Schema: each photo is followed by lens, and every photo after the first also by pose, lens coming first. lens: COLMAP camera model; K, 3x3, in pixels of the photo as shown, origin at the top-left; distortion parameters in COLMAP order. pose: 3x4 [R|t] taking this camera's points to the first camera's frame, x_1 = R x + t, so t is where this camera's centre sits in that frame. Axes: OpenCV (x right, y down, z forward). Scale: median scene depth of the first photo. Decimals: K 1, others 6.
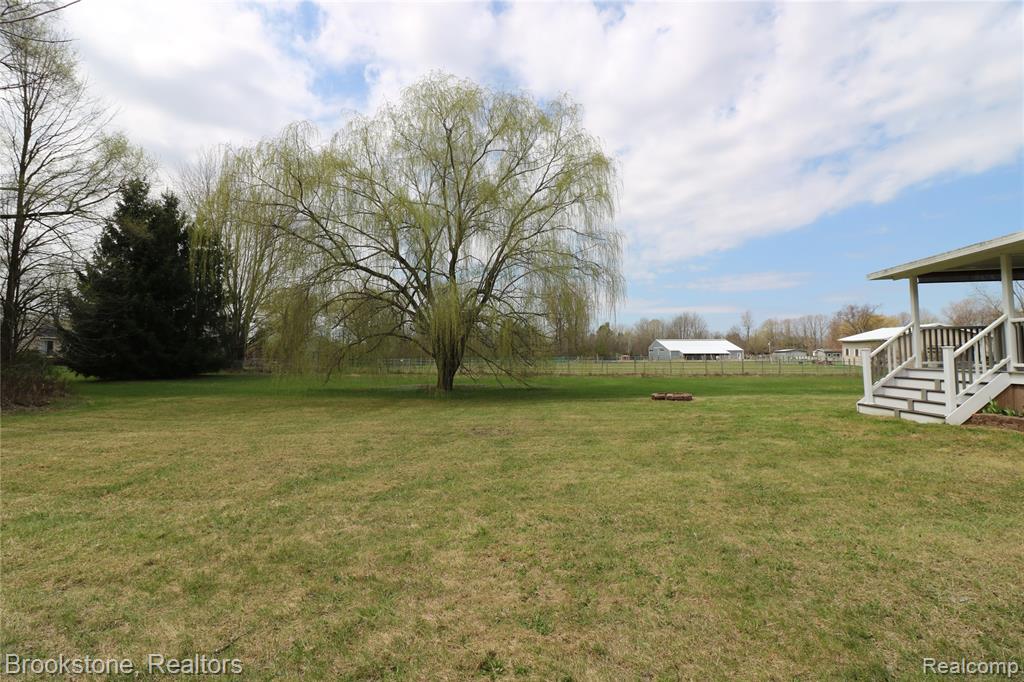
lens RADIAL K [[471.3, 0, 506.4], [0, 471.3, 345.2], [0, 0, 1]] dist [-0.006298, -0.009175]
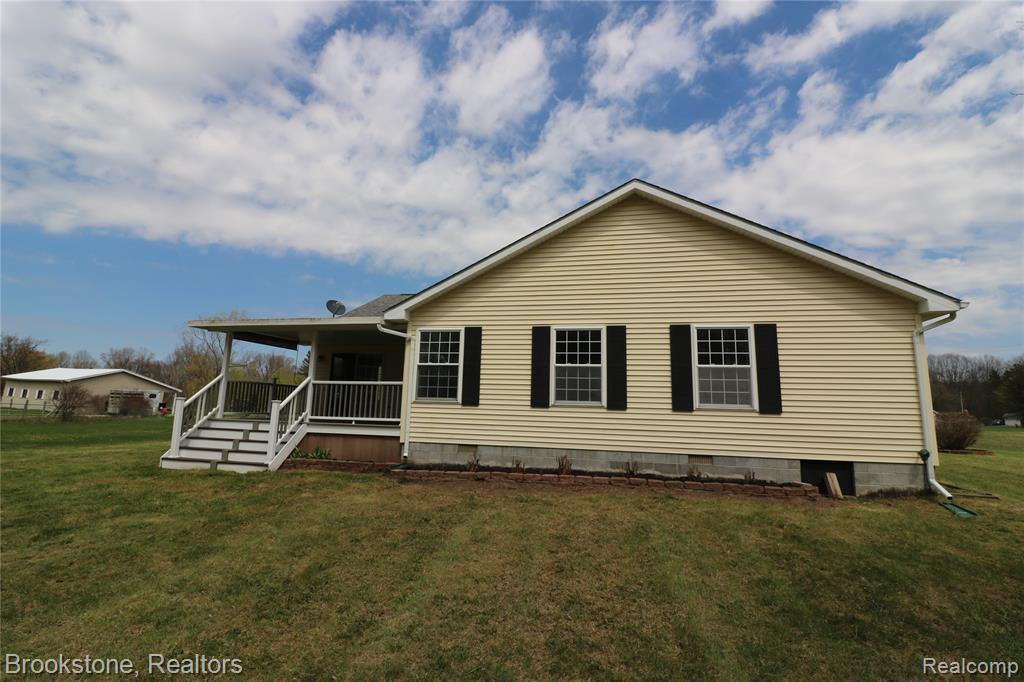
lens RADIAL K [[471.3, 0, 504.4], [0, 471.3, 339.1], [0, 0, 1]] dist [-0.006298, -0.009175]
pose [[0.087069, 0.159869, 0.983291, -0.142433], [-0.056427, 0.986246, -0.155353, 0.001100], [-0.994603, -0.041957, 0.094892, 0.302812]]
